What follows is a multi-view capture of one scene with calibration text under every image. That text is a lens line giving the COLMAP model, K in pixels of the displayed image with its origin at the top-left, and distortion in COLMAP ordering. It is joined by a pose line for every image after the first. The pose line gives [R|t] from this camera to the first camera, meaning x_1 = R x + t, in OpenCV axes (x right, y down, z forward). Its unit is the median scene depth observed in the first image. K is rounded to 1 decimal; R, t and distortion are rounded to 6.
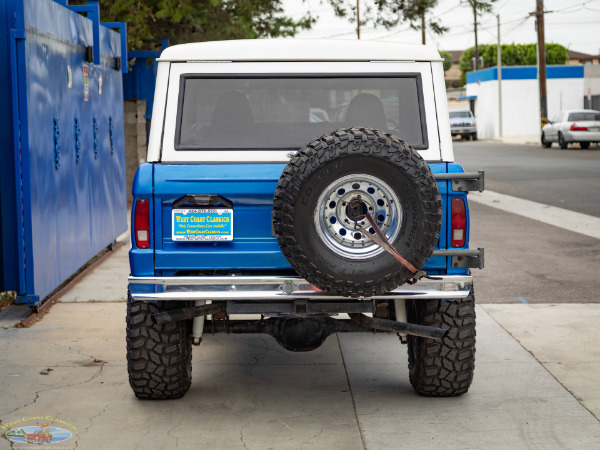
lens RADIAL K [[1492.4, 0, 315.2], [0, 1492.4, 219.9], [0, 0, 1]] dist [0.177434, 0.000000]
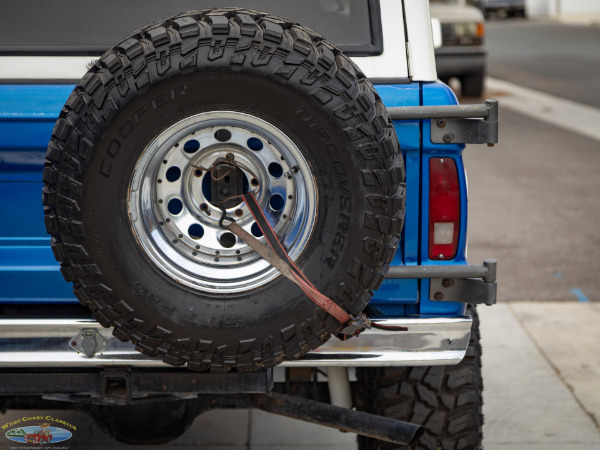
lens RADIAL K [[1875.0, 0, 298.6], [0, 1875.0, 220.4], [0, 0, 1]] dist [0.157046, 0.000000]
pose [[0.999898, 0.004217, -0.013612, 0.057720], [-0.003474, 0.998527, 0.054148, -0.027075], [0.013820, -0.054095, 0.998440, 0.400130]]
